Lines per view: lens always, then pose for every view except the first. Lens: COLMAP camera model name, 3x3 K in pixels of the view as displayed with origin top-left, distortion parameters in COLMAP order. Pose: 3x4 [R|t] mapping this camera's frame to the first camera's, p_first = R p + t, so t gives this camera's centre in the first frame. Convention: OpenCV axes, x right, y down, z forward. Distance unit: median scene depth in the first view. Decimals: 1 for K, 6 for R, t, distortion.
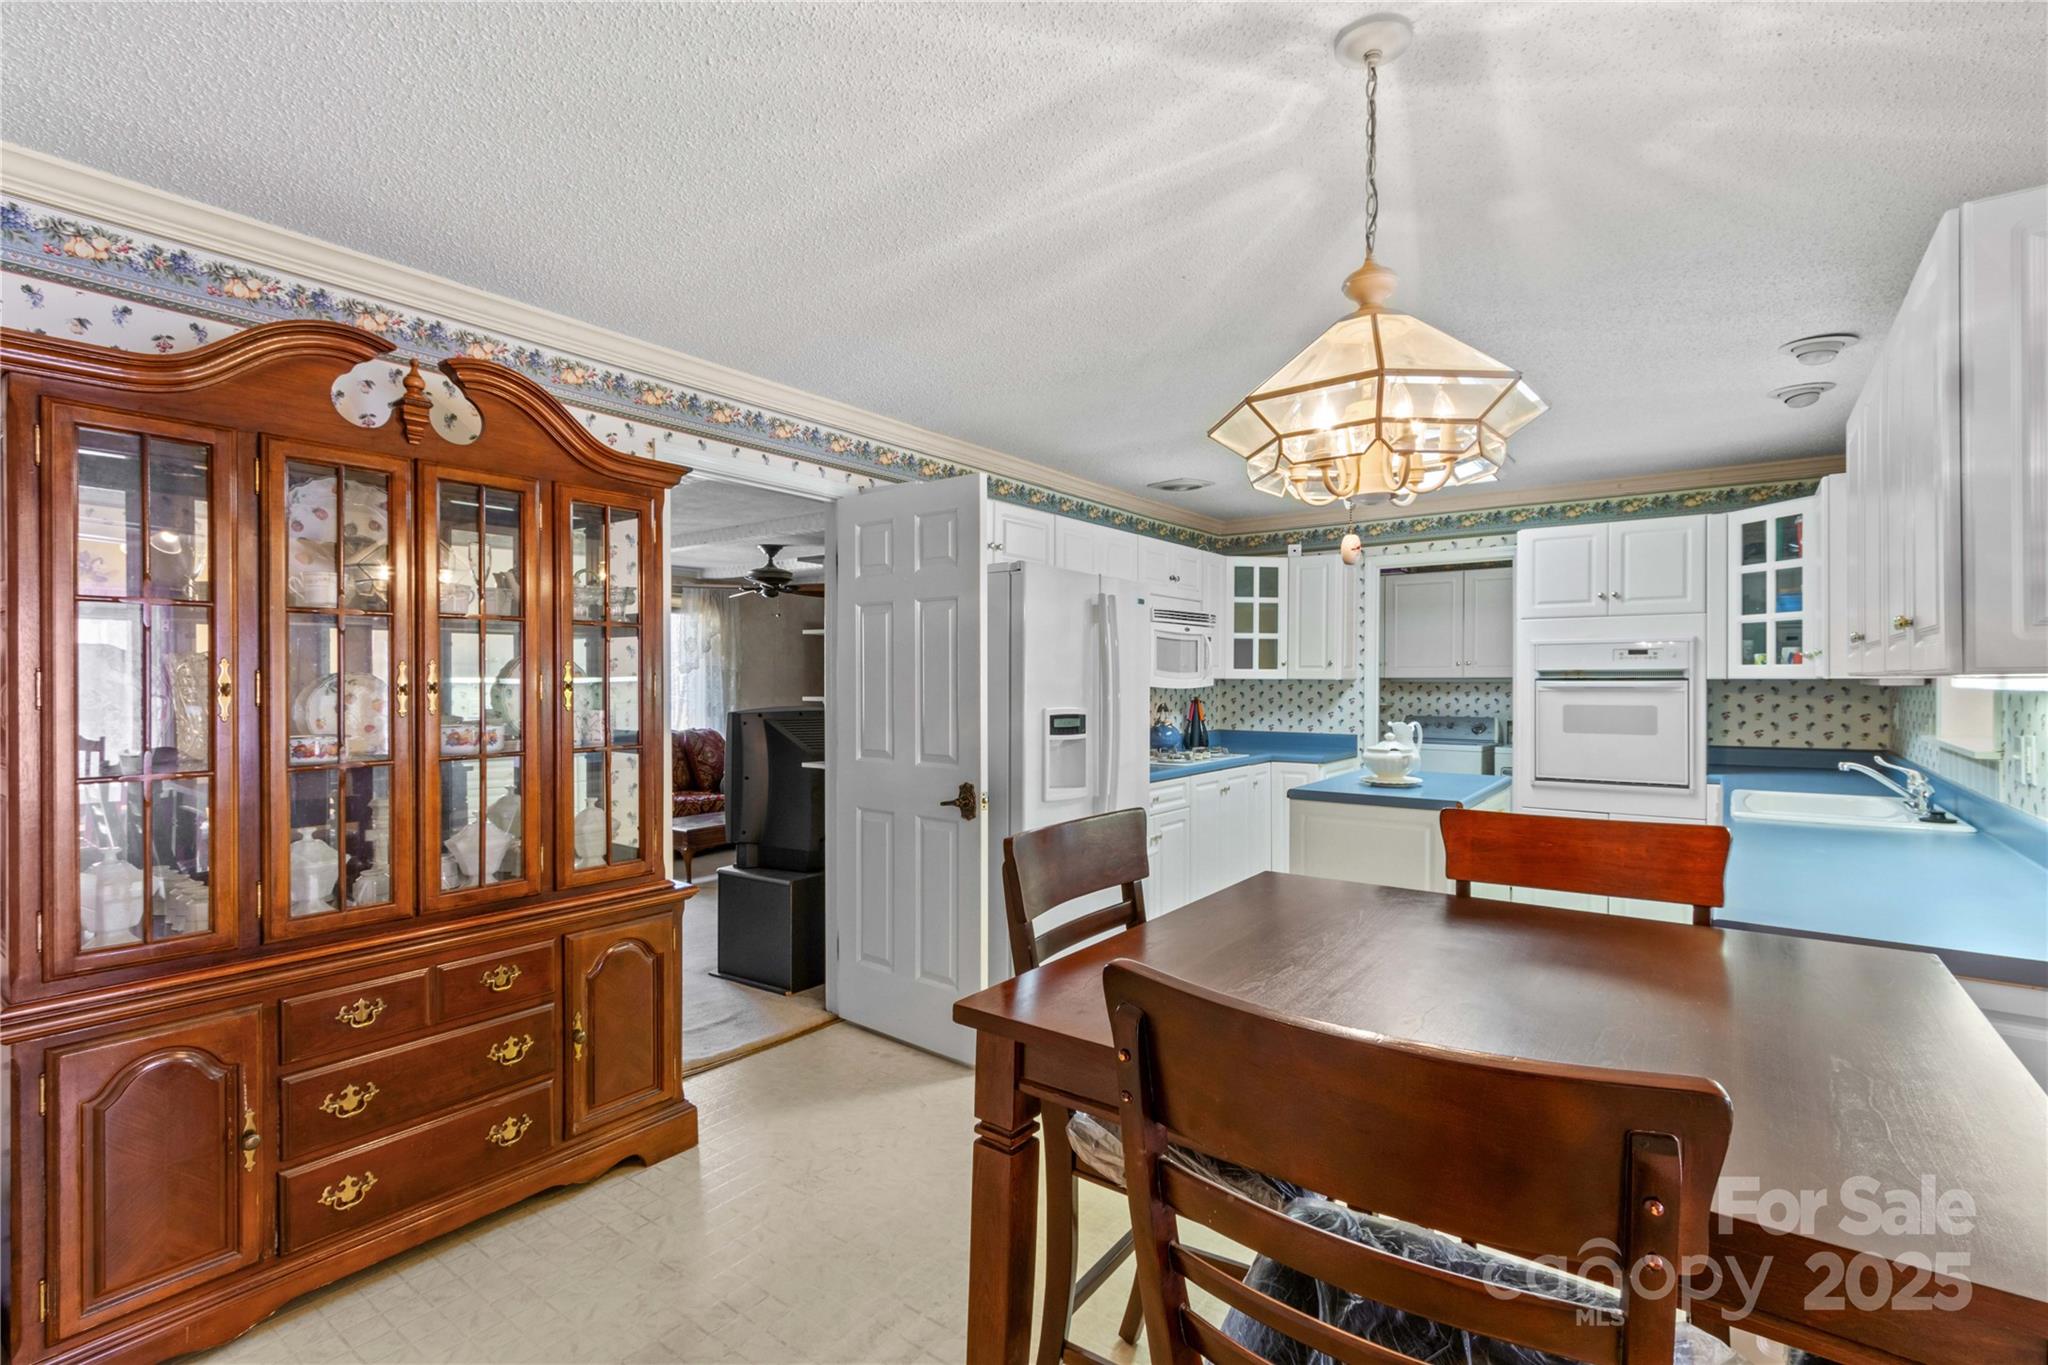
lens RADIAL K [[949.6, 0, 945.5], [0, 949.6, 682.1], [0, 0, 1]] dist [-0.056099, 0.001924]
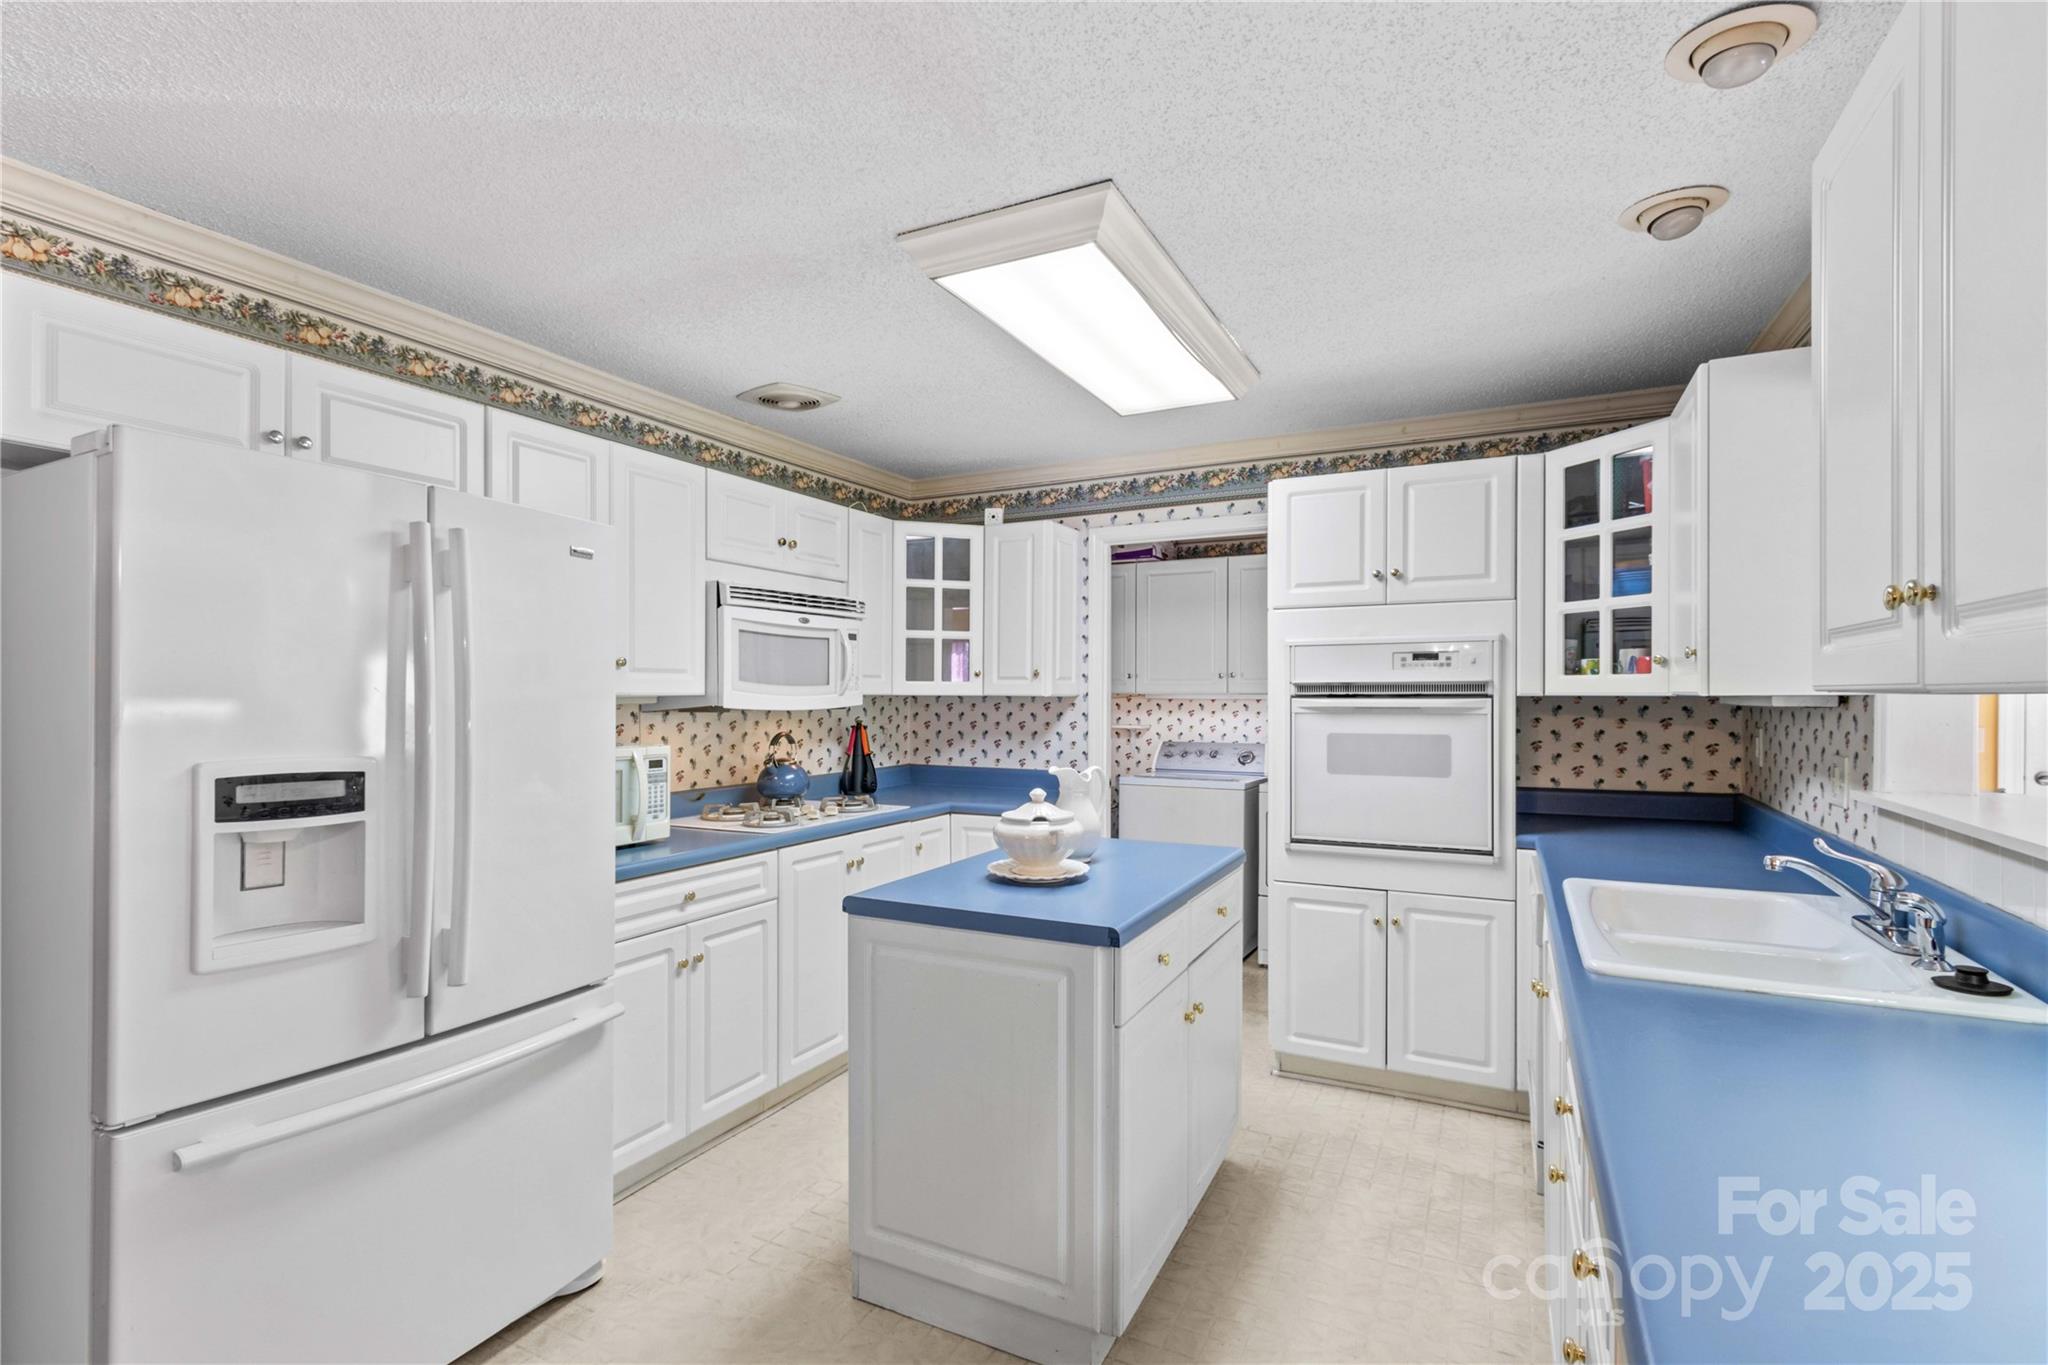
lens RADIAL K [[949.6, 0, 1021.8], [0, 949.6, 695.6], [0, 0, 1]] dist [-0.056099, 0.001924]
pose [[0.974414, -0.000292, 0.224761, 0.274719], [0.000360, 1.000000, -0.000261, -0.003331], [-0.224761, 0.000335, 0.974414, 0.350225]]
